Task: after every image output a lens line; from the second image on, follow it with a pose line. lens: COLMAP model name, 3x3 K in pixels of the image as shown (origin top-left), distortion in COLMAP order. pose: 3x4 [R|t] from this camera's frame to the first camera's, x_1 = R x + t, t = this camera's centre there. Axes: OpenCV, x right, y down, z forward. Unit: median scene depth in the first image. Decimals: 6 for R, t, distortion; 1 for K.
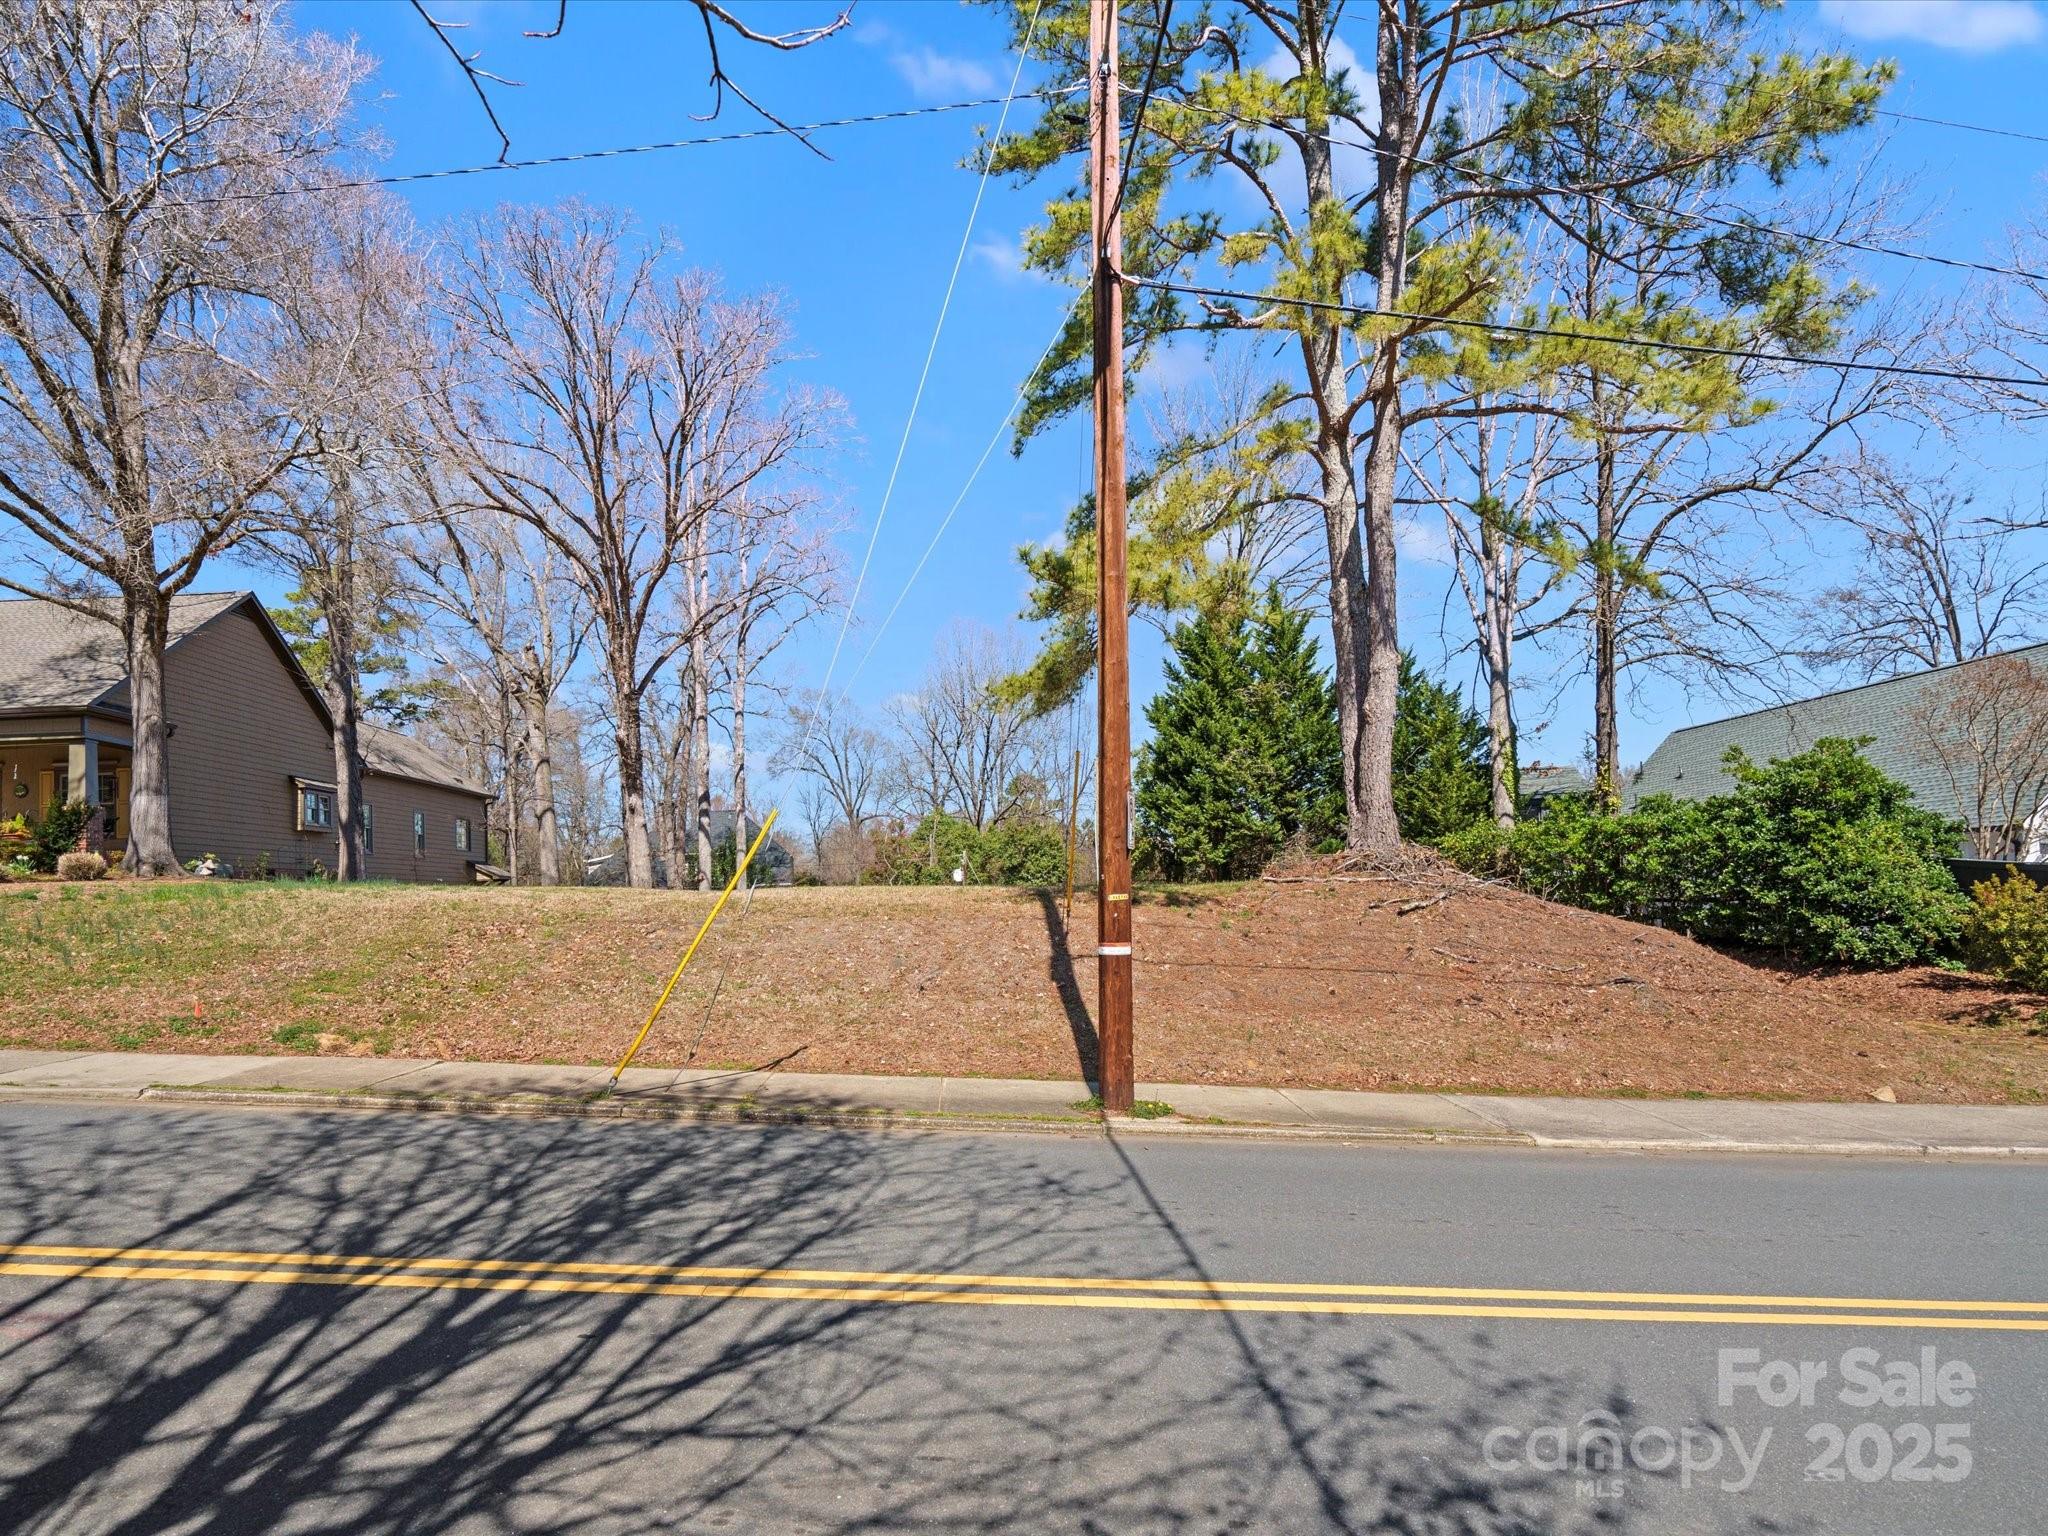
lens RADIAL K [[1089.3, 0, 1027.5], [0, 1089.3, 823.5], [0, 0, 1]] dist [0.000412, -0.000337]
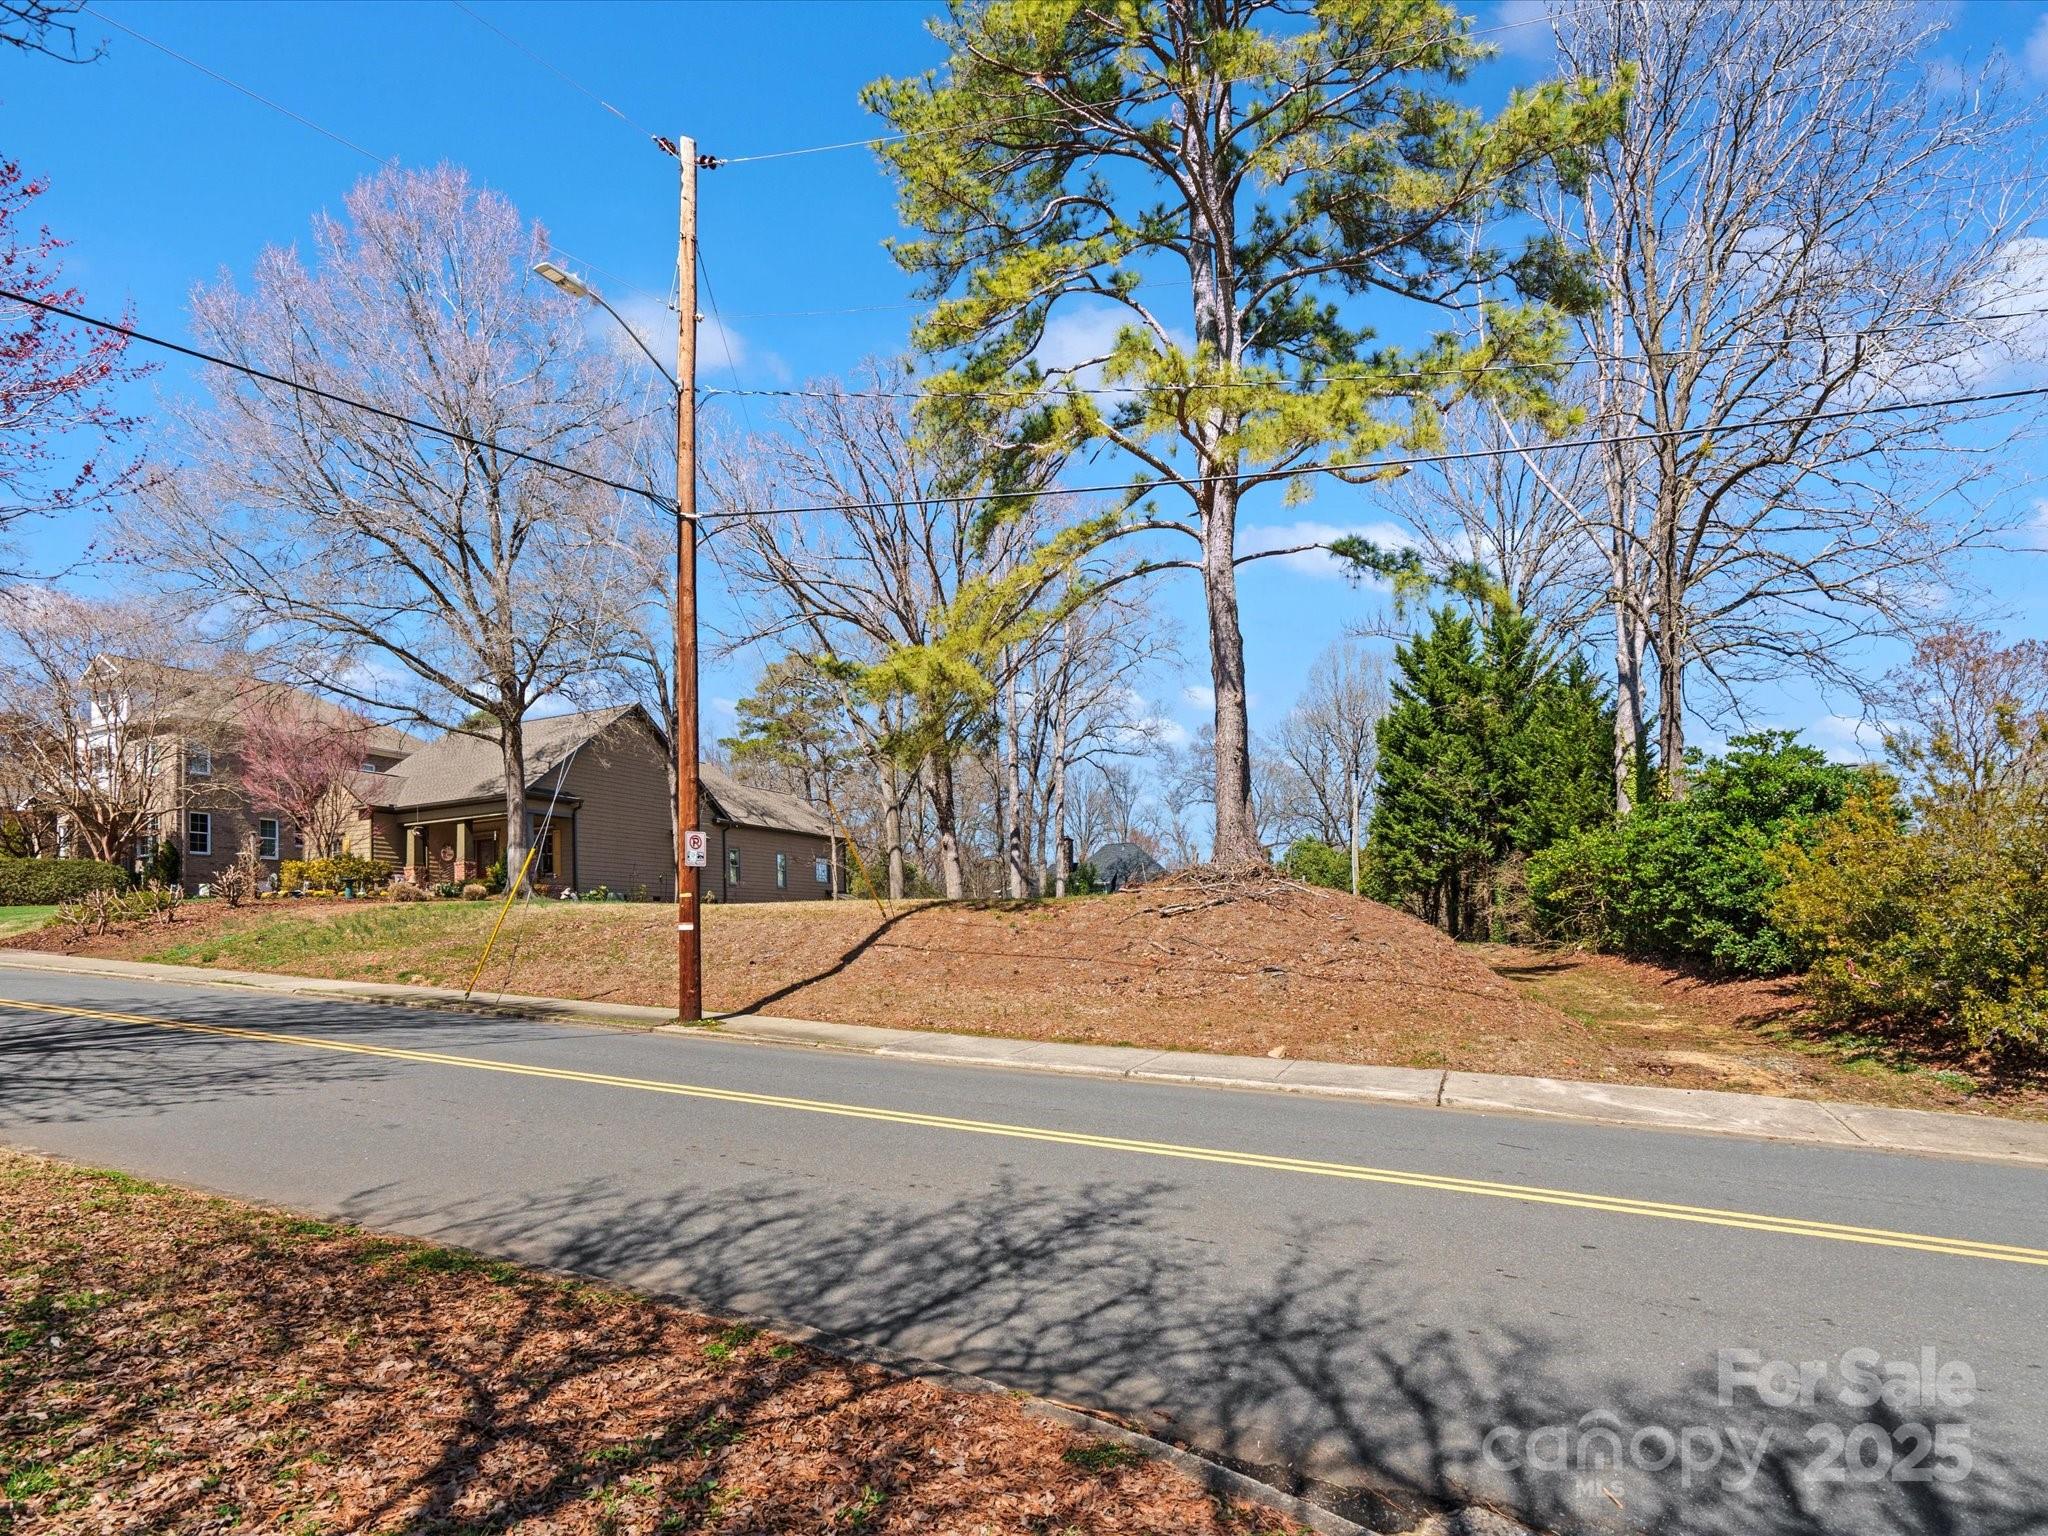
lens RADIAL K [[1084.2, 0, 1021.4], [0, 1084.2, 873.8], [0, 0, 1]] dist [-0.015885, 0.011232]
pose [[0.903638, -0.019934, -0.427832, 0.551504], [0.028029, 0.999527, 0.012630, 0.012388], [0.427378, -0.023405, 0.903770, -0.118055]]
